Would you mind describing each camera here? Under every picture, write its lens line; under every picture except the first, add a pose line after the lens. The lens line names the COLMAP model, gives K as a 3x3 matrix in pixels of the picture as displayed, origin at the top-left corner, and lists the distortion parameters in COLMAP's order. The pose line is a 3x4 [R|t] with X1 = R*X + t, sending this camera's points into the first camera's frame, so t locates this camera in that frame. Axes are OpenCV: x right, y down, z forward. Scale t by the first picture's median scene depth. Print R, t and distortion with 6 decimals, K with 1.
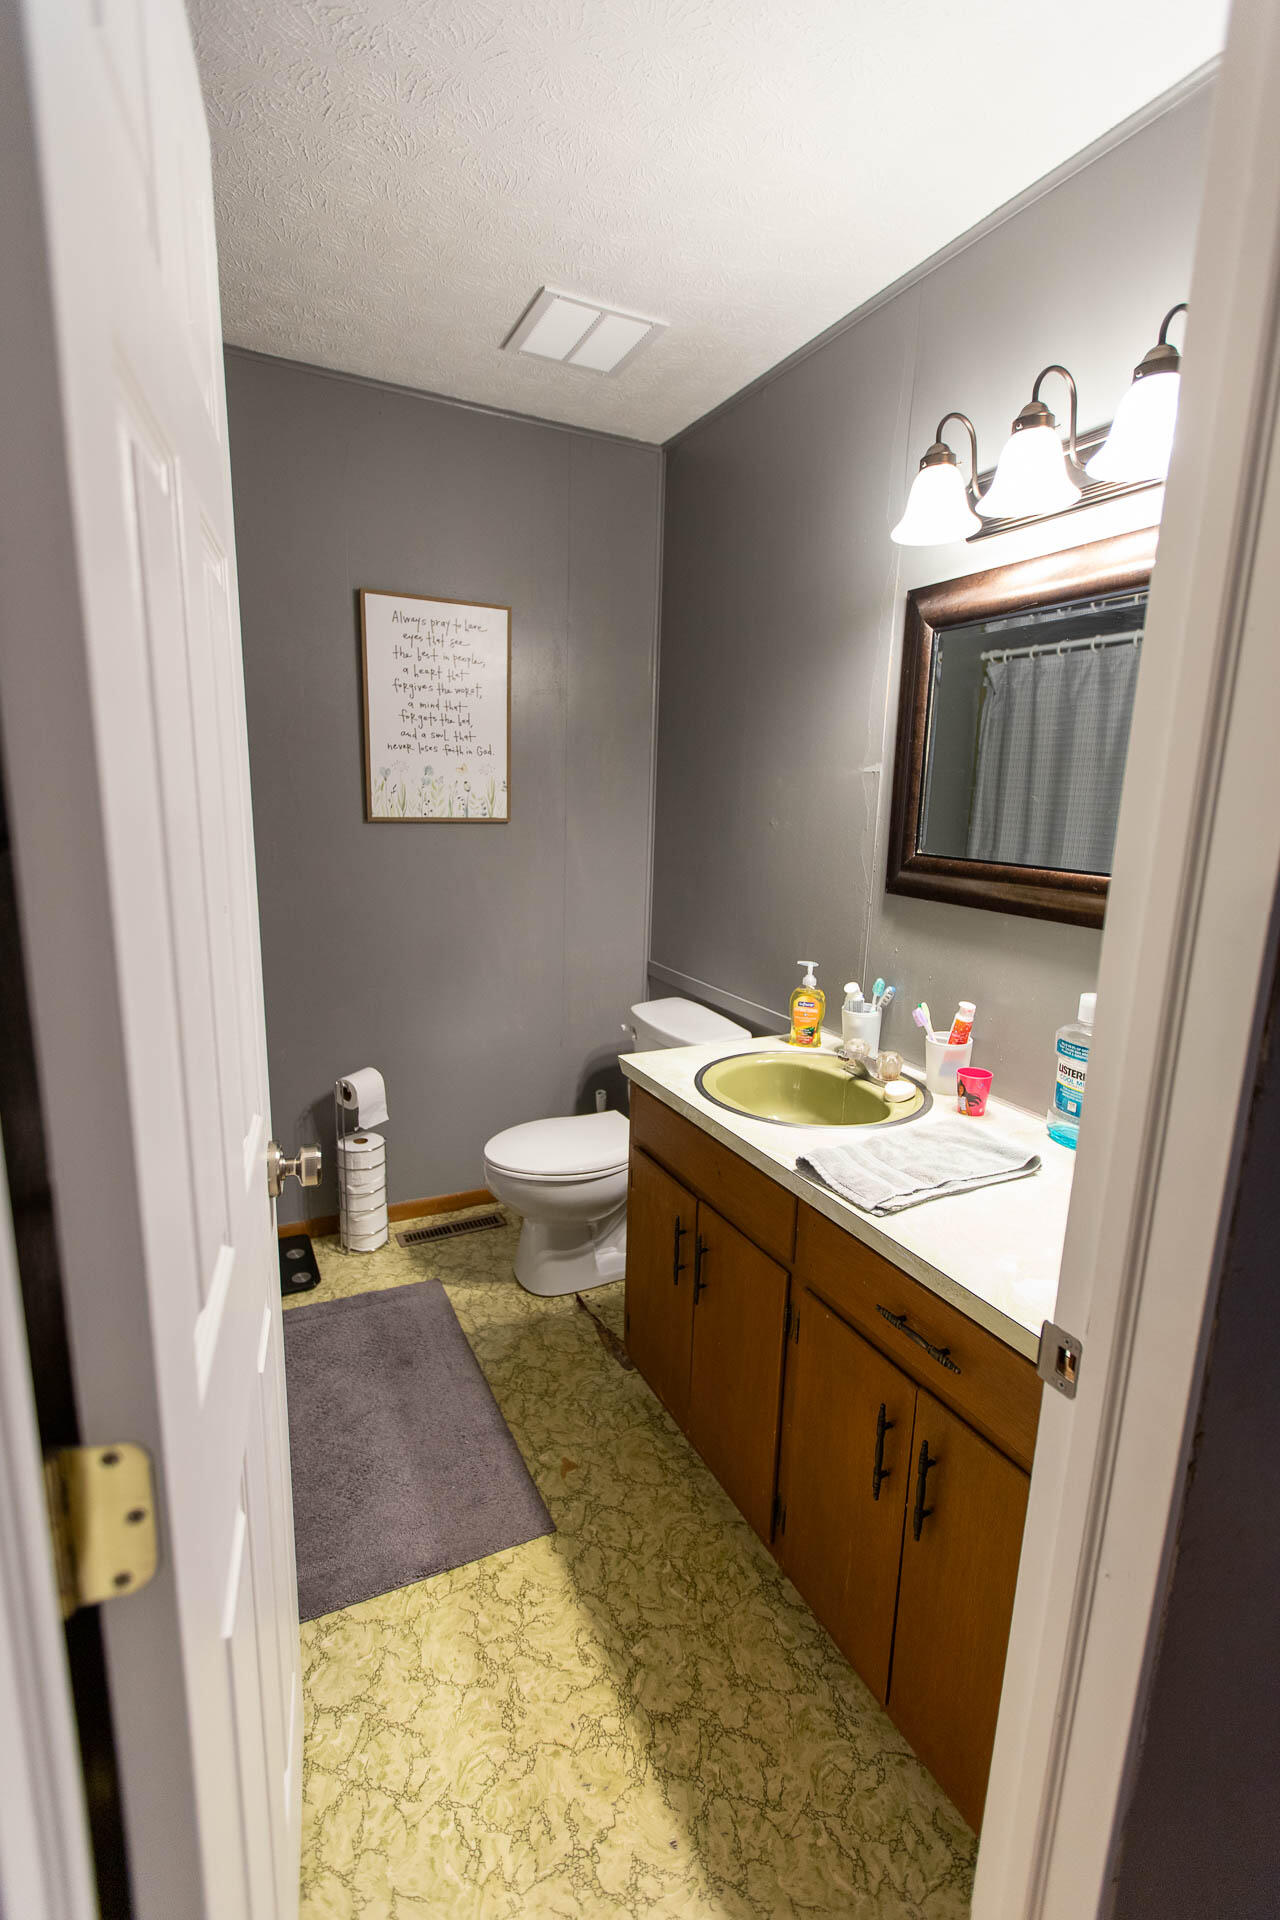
lens RADIAL K [[863.1, 0, 641.0], [0, 863.1, 961.1], [0, 0, 1]] dist [0.010280, -0.005792]
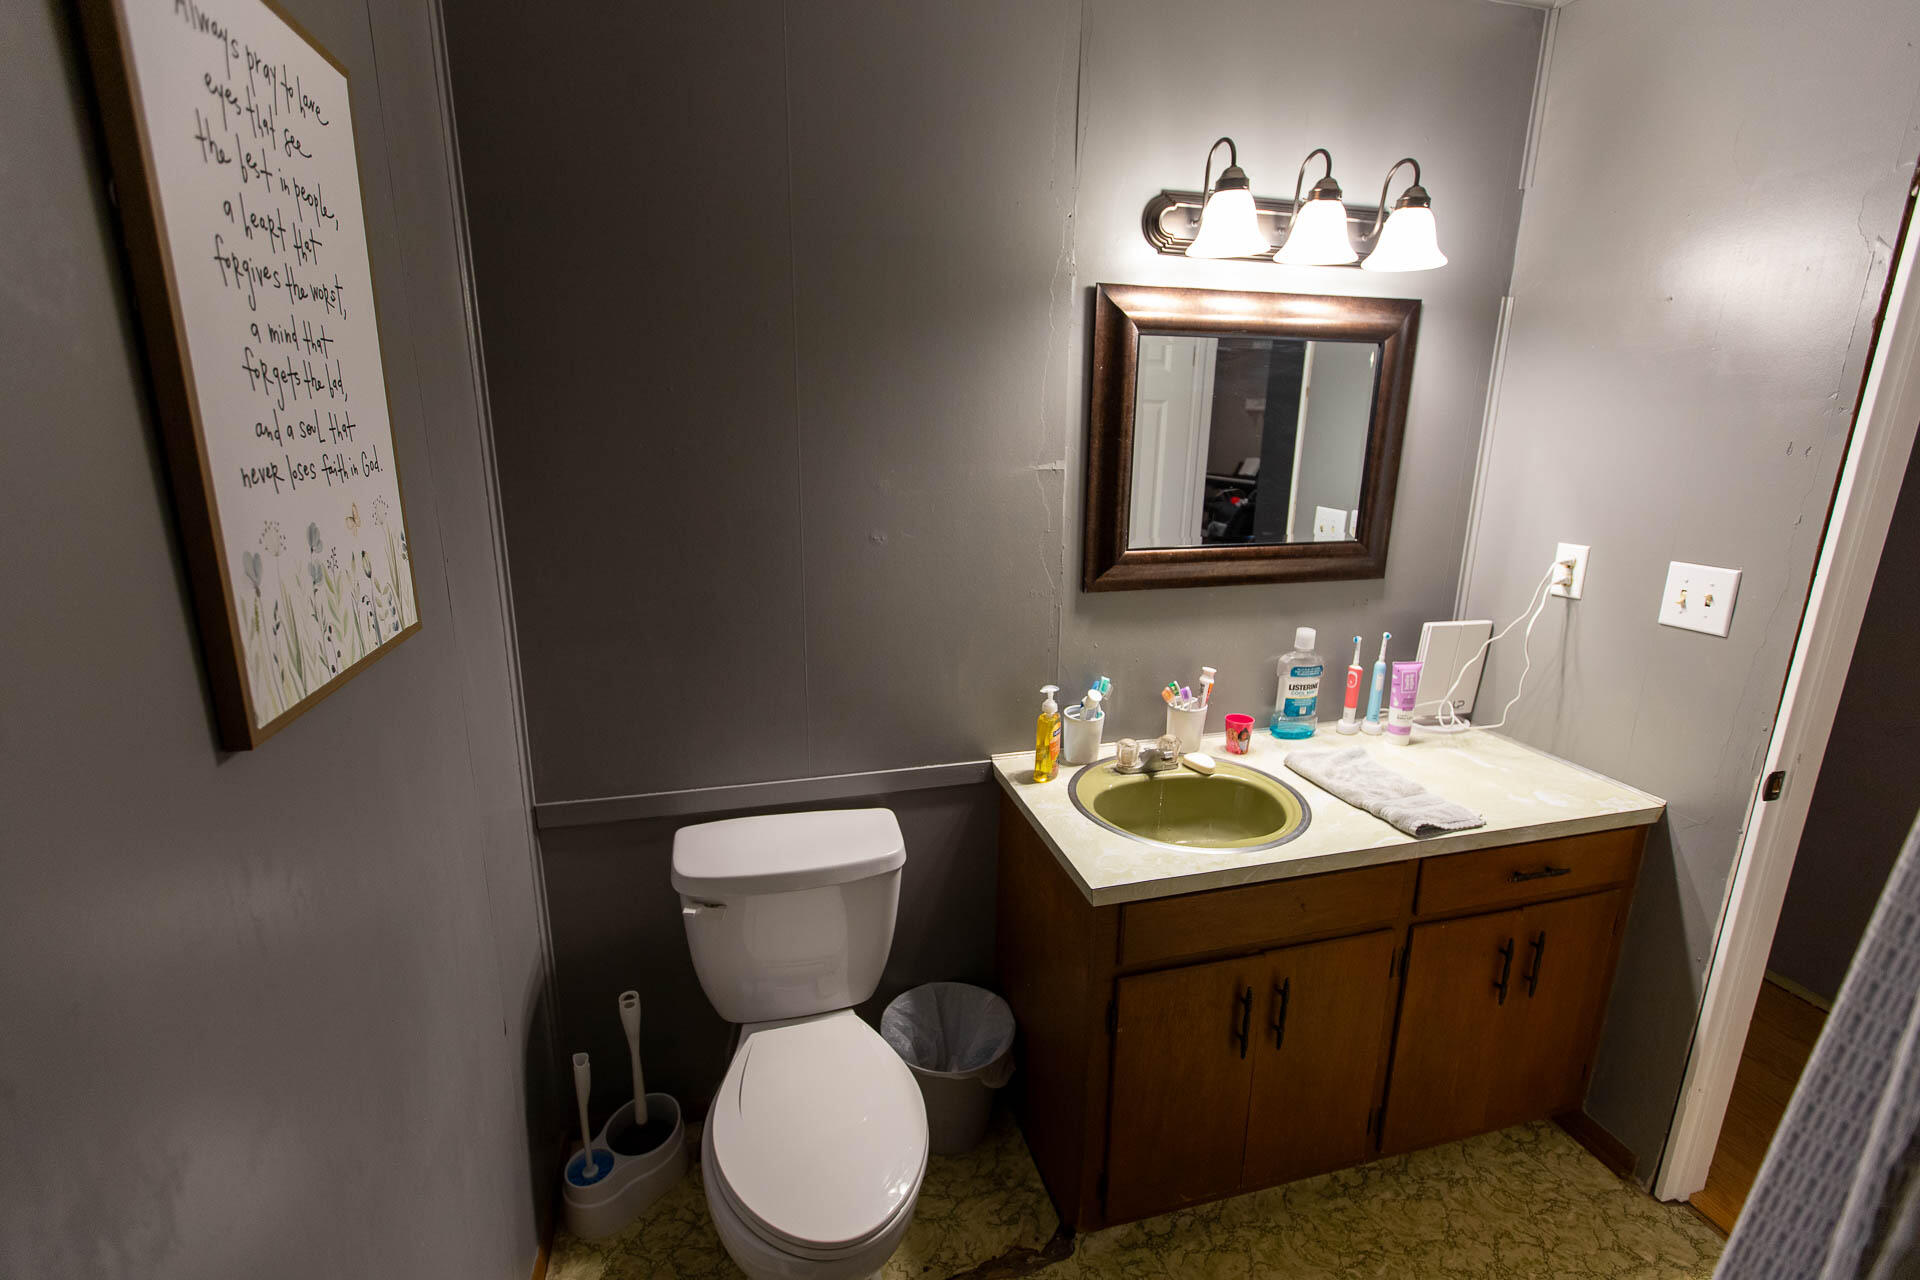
lens RADIAL K [[863.1, 0, 959.3], [0, 863.1, 633.9], [0, 0, 1]] dist [0.010280, -0.005792]
pose [[0.192466, -0.261217, 0.945898, -0.734813], [0.187533, 0.955945, 0.225833, -0.302525], [-0.963218, 0.133922, 0.232974, 0.978527]]
